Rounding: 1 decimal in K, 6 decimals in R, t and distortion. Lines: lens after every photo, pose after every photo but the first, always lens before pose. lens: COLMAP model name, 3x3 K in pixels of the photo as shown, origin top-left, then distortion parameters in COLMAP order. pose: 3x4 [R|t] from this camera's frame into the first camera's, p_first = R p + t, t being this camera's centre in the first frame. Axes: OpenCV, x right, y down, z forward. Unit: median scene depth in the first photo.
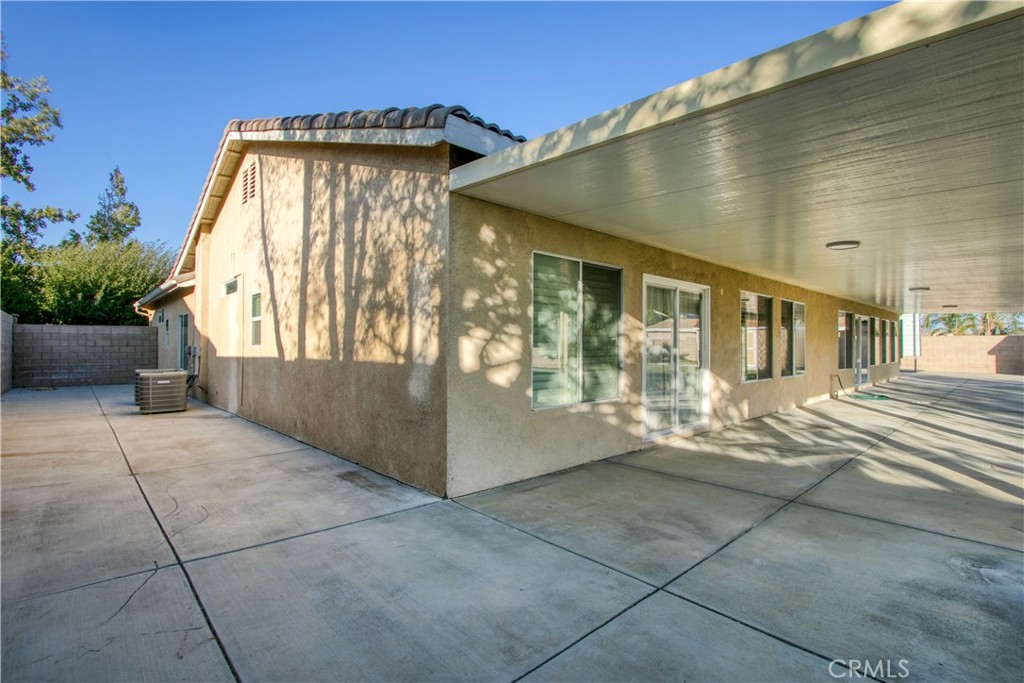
lens RADIAL K [[486.0, 0, 512.0], [0, 486.0, 341.5], [0, 0, 1]] dist [-0.002083, -0.000109]
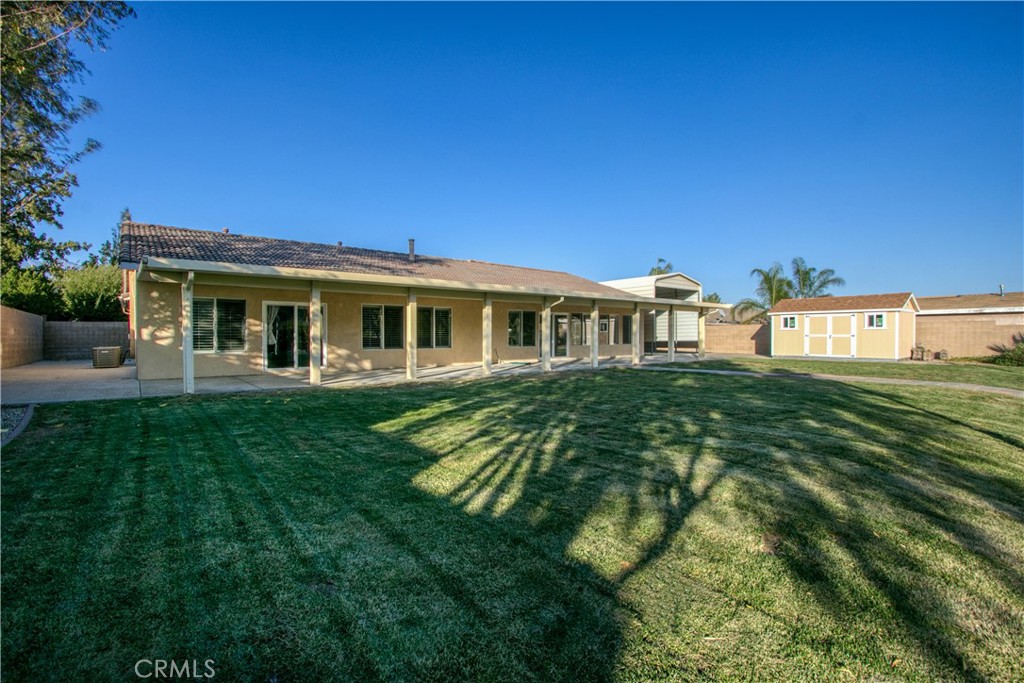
lens RADIAL K [[486.0, 0, 512.0], [0, 486.0, 341.5], [0, 0, 1]] dist [-0.002083, -0.000109]
pose [[0.996957, -0.002311, -0.077920, 0.598487], [0.003947, 0.999775, 0.020842, 0.004163], [0.077855, -0.021086, 0.996742, -0.449819]]
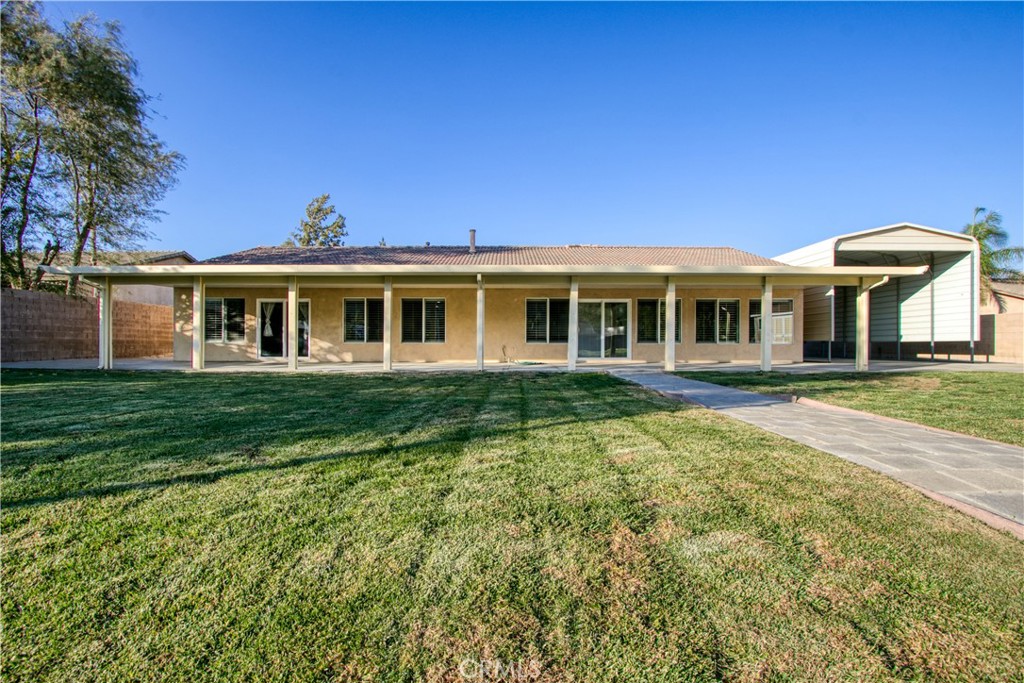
lens RADIAL K [[486.0, 0, 512.0], [0, 486.0, 341.5], [0, 0, 1]] dist [-0.002083, -0.000109]
pose [[0.716456, -0.000962, -0.697632, 1.157955], [0.004517, 0.999984, 0.003260, 0.035277], [0.697618, -0.005486, 0.716449, 0.017085]]
